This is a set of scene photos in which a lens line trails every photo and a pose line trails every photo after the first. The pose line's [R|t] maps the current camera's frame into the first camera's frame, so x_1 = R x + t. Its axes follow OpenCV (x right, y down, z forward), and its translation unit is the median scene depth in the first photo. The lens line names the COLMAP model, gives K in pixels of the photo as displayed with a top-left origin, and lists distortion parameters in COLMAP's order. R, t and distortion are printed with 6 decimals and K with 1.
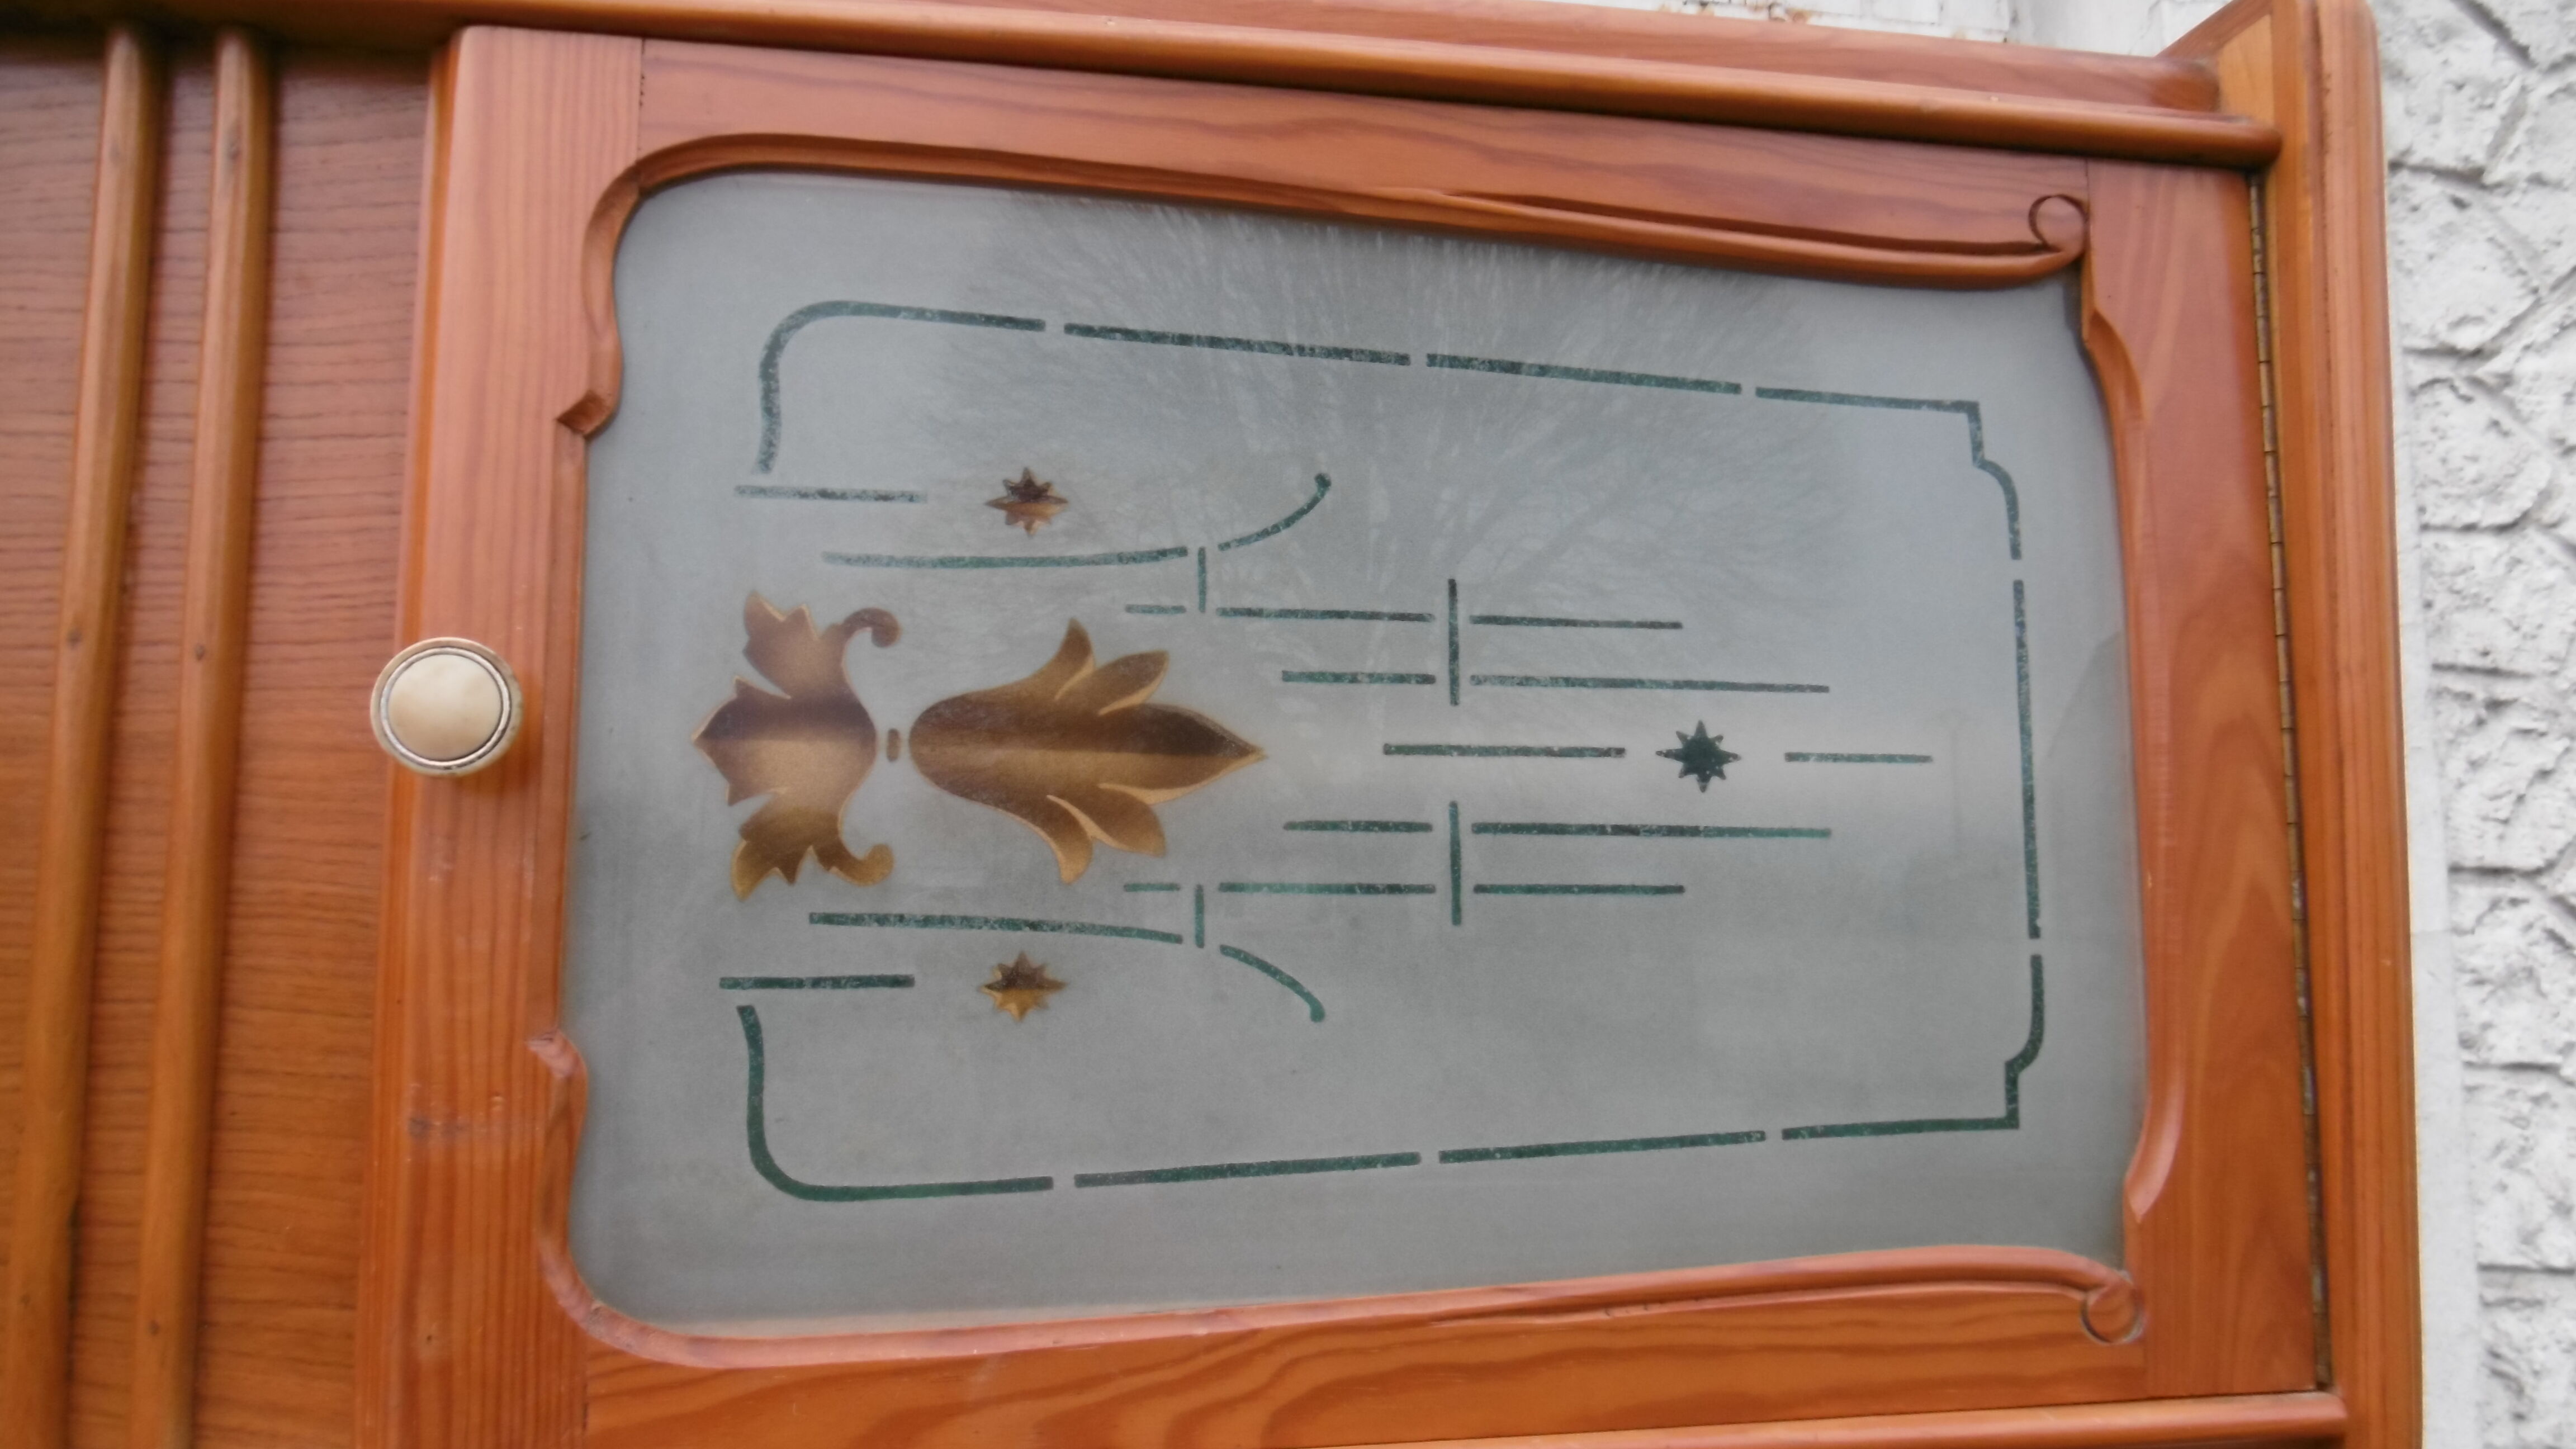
lens RADIAL K [[1784.6, 0, 1320.4], [0, 1784.6, 726.7], [0, 0, 1]] dist [-0.004658, -0.004032]
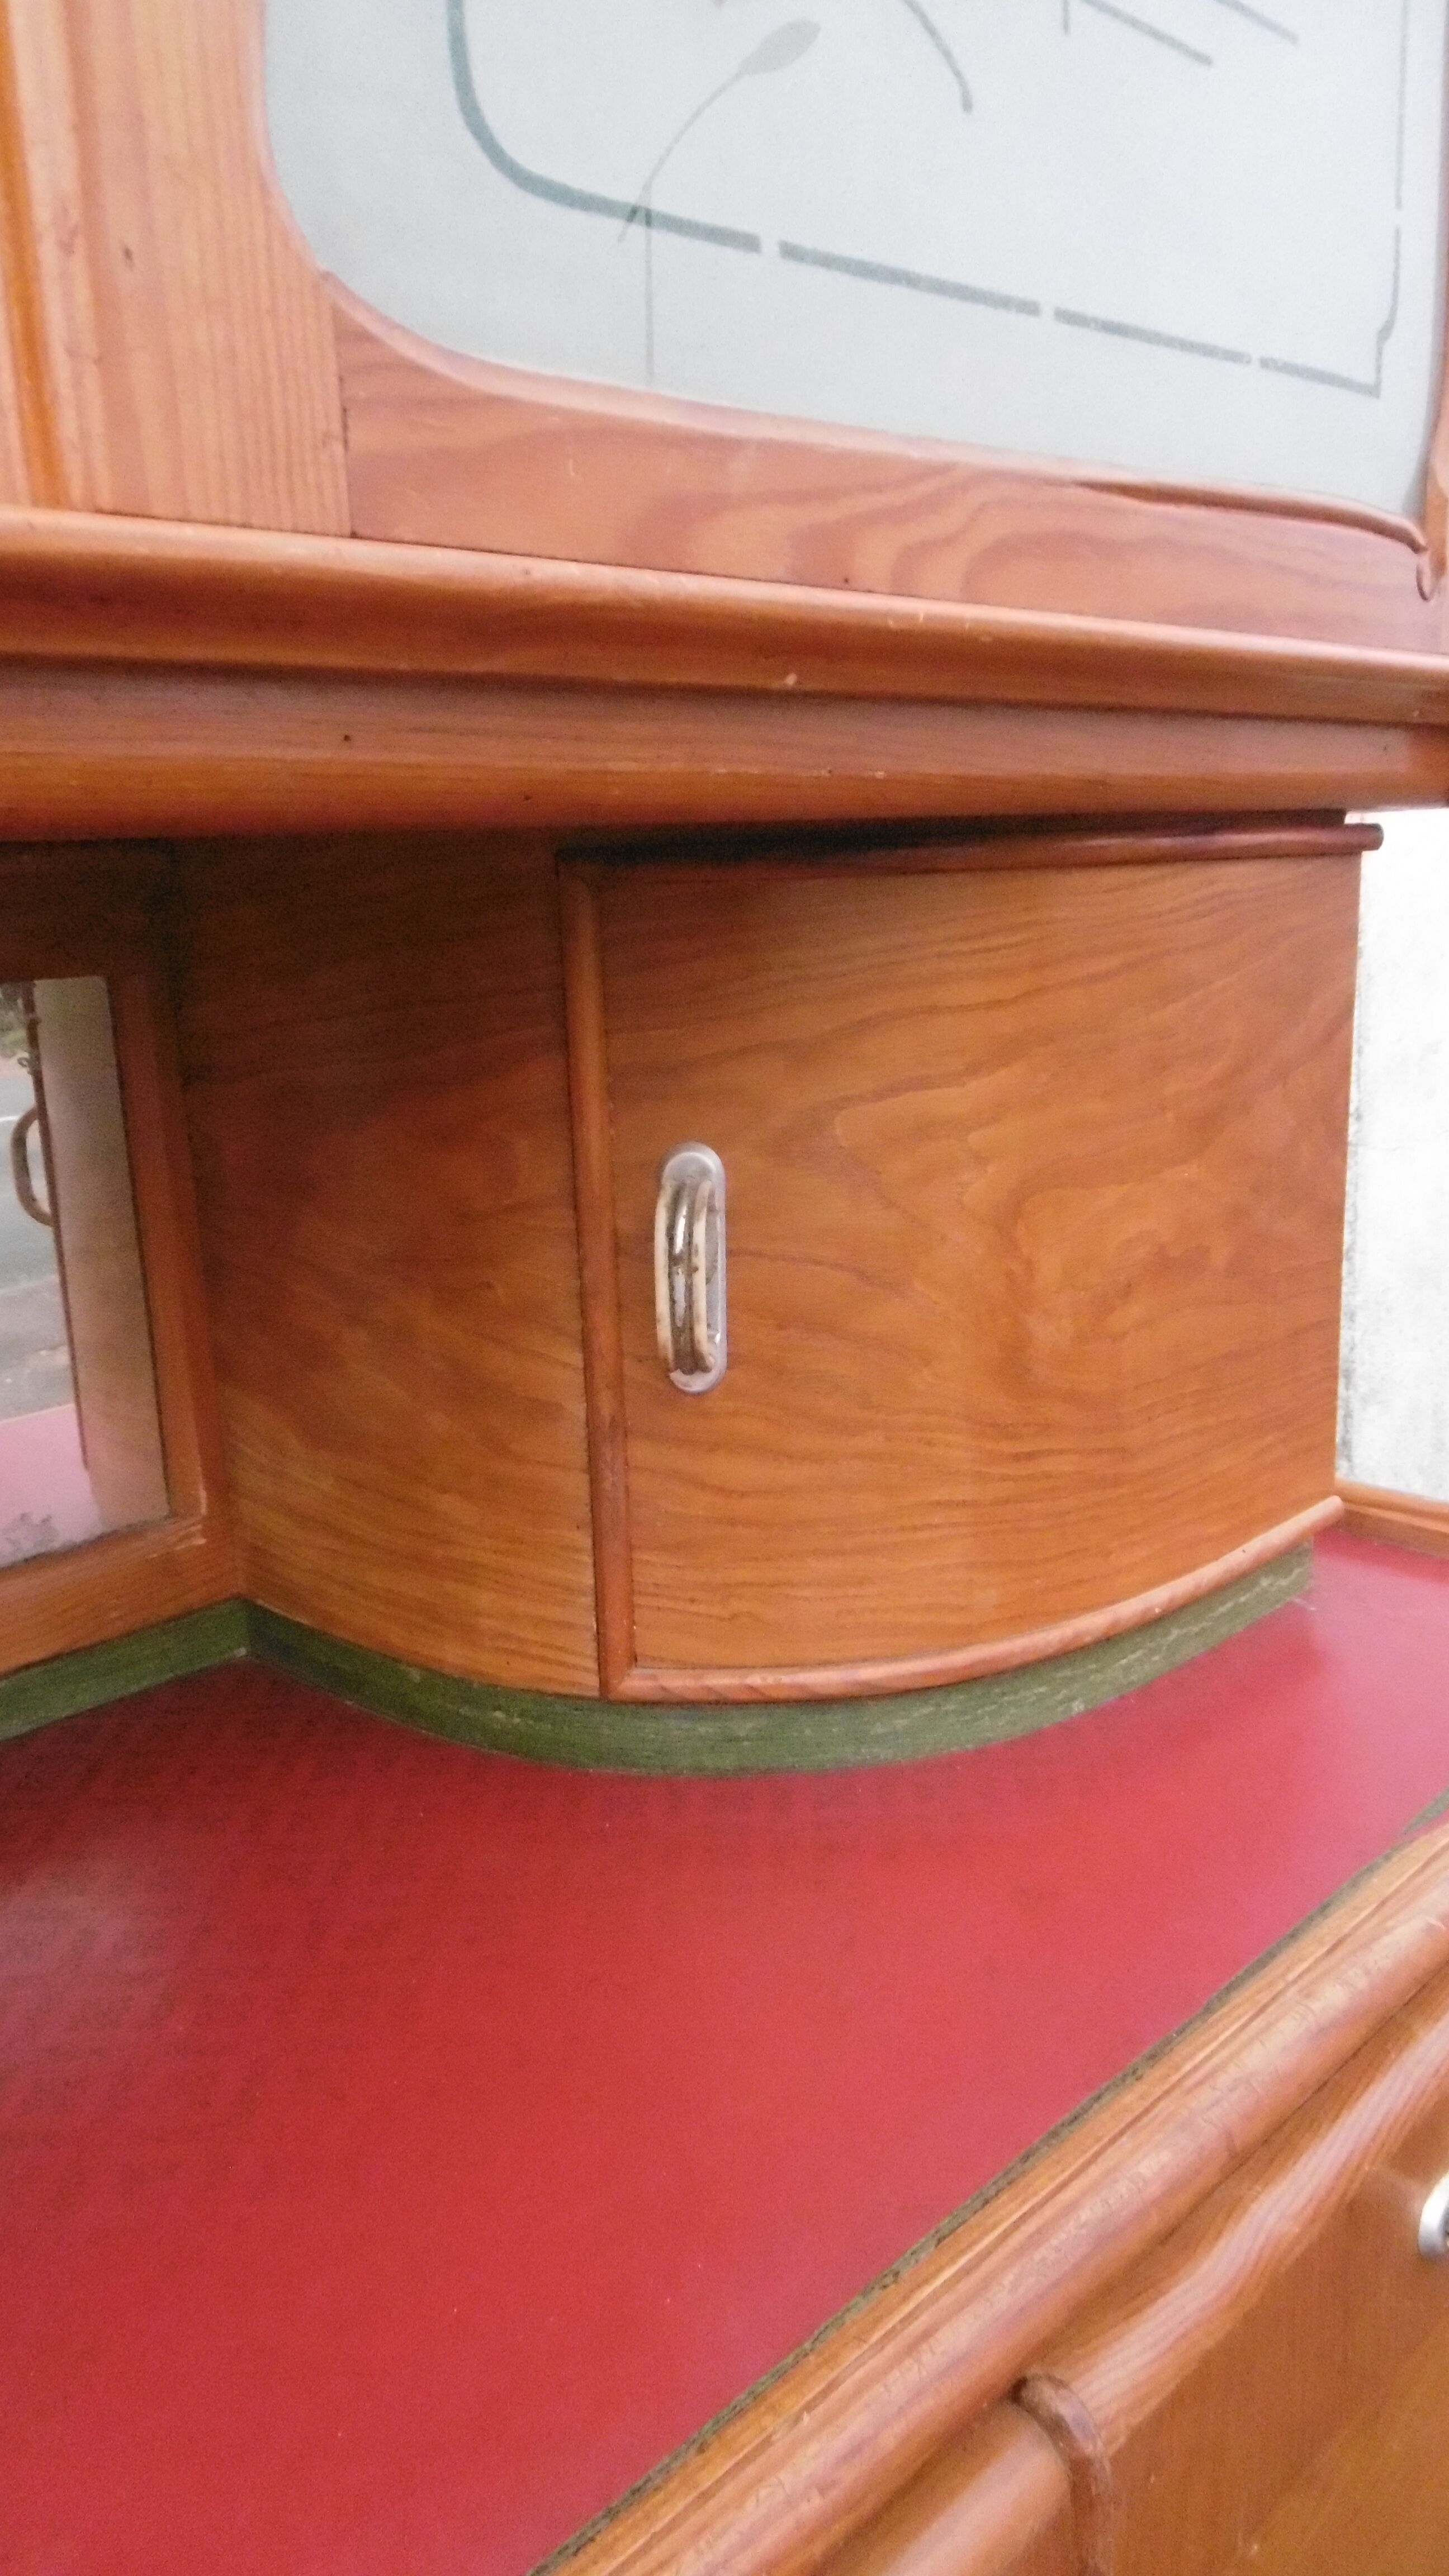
lens RADIAL K [[1834.4, 0, 730.1], [0, 1834.4, 1283.5], [0, 0, 1]] dist [-0.007881, -0.000541]
pose [[0.824209, -0.156269, 0.544297, -0.634443], [-0.026257, 0.949591, 0.312390, 0.414636], [-0.565676, -0.271766, 0.778558, 0.238199]]
